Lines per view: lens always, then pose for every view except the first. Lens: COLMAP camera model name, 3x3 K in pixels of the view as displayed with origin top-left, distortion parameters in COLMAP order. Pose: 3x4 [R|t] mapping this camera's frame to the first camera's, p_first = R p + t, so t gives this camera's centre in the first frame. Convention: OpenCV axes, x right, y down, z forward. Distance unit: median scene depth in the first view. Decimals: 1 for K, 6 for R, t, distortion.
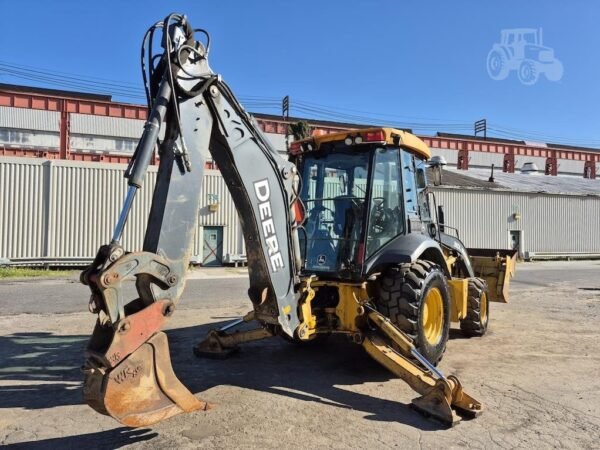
lens RADIAL K [[416.9, 0, 306.2], [0, 416.9, 224.1], [0, 0, 1]] dist [0.059338, -0.059899]
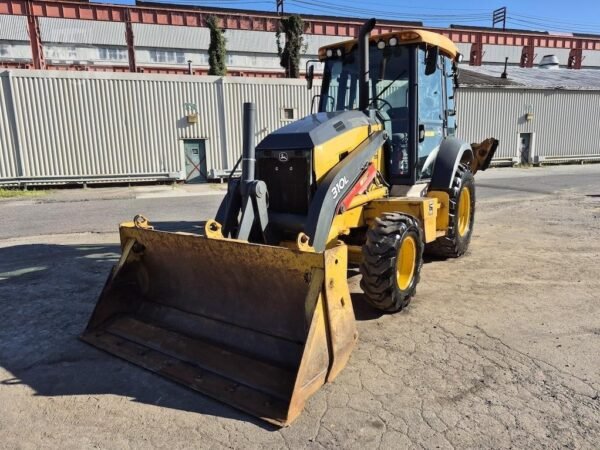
lens RADIAL K [[416.9, 0, 296.3], [0, 416.9, 225.2], [0, 0, 1]] dist [0.059338, -0.059899]
pose [[0.998807, -0.023134, -0.043007, 0.033606], [0.031659, 0.977282, 0.209566, 0.002468], [0.037182, -0.210677, 0.976848, 0.043858]]
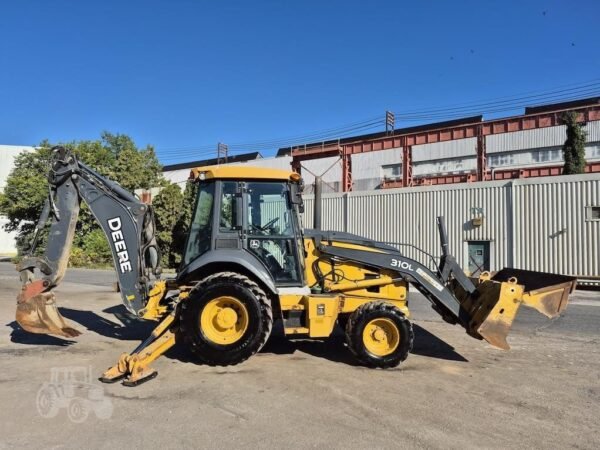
lens RADIAL K [[416.9, 0, 303.1], [0, 416.9, 229.5], [0, 0, 1]] dist [0.059338, -0.059899]
pose [[0.581206, -0.036203, -0.812951, 0.261317], [0.019034, 0.999341, -0.030896, 0.000071], [0.813534, 0.002483, 0.581512, 0.094393]]
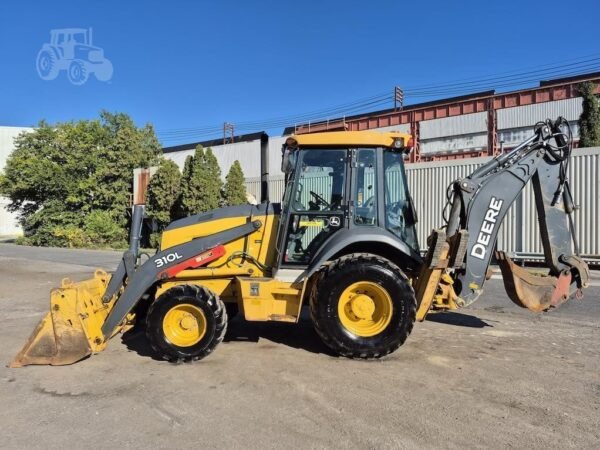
lens RADIAL K [[416.9, 0, 302.7], [0, 416.9, 227.7], [0, 0, 1]] dist [0.059338, -0.059899]
pose [[0.560745, -0.005306, -0.827971, 0.250019], [0.023890, 0.999667, 0.009774, 0.003644], [0.827644, -0.025261, 0.560685, 0.126585]]
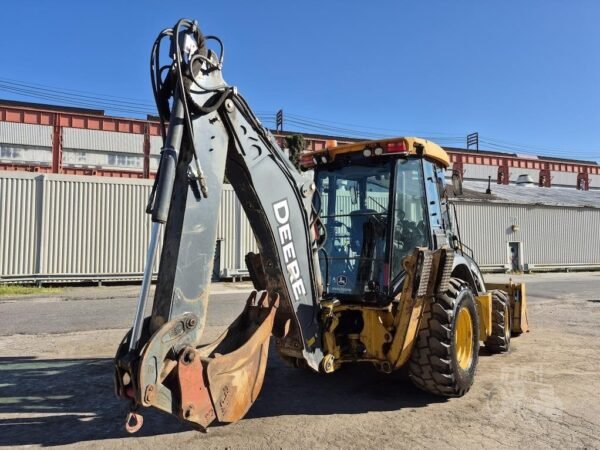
lens RADIAL K [[416.9, 0, 304.9], [0, 416.9, 227.6], [0, 0, 1]] dist [0.059338, -0.059899]
pose [[0.999870, -0.007938, 0.014050, -0.010699], [0.008268, 0.999687, -0.023602, -0.000794], [-0.013858, 0.023715, 0.999623, 0.012054]]
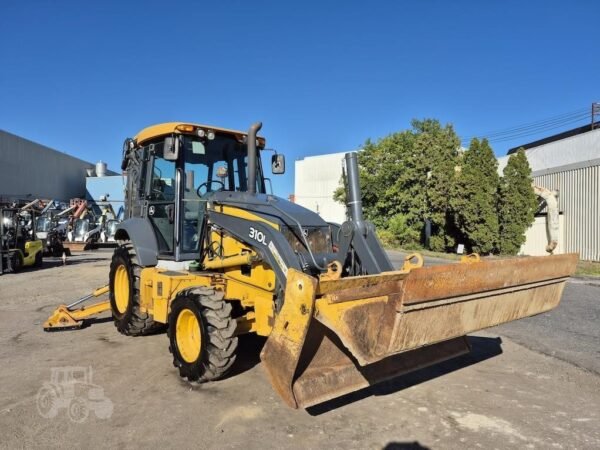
lens RADIAL K [[416.9, 0, 300.2], [0, 416.9, 228.0], [0, 0, 1]] dist [0.059338, -0.059899]
pose [[-0.248821, -0.015574, -0.968424, 0.244175], [0.013032, 0.999726, -0.019426, 0.014594], [0.968462, -0.017454, -0.248550, 0.330826]]
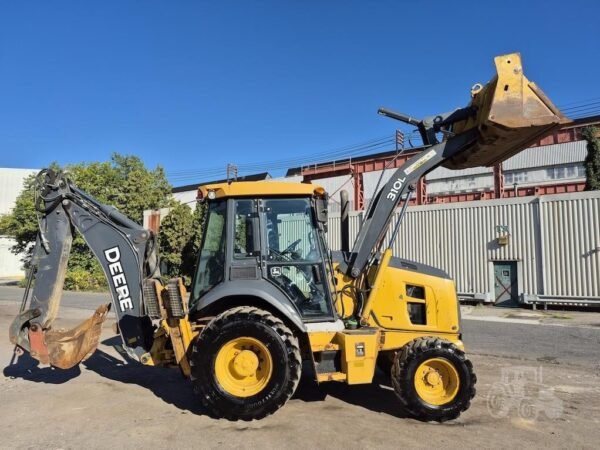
lens RADIAL K [[416.9, 0, 305.5], [0, 416.9, 230.1], [0, 0, 1]] dist [0.059338, -0.059899]
pose [[0.568566, -0.079022, -0.818833, 0.225748], [0.026550, 0.996620, -0.077744, -0.002265], [0.822209, 0.022463, 0.568743, 0.105436]]
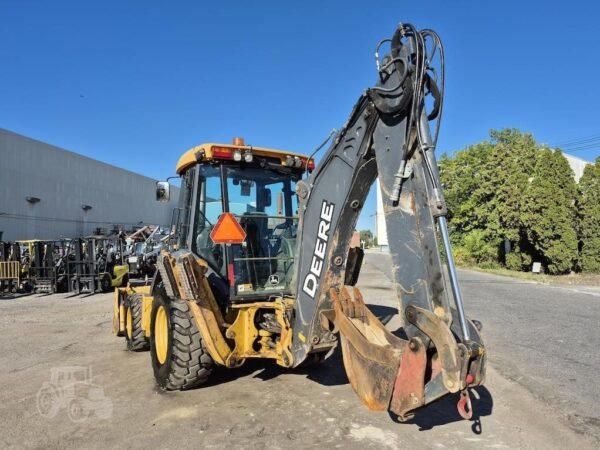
lens RADIAL K [[416.9, 0, 297.0], [0, 416.9, 223.0], [0, 0, 1]] dist [0.059338, -0.059899]
pose [[-0.457480, -0.055470, -0.887488, 0.249731], [0.030580, 0.996481, -0.078046, 0.010229], [0.888694, -0.062844, -0.454174, 0.396773]]
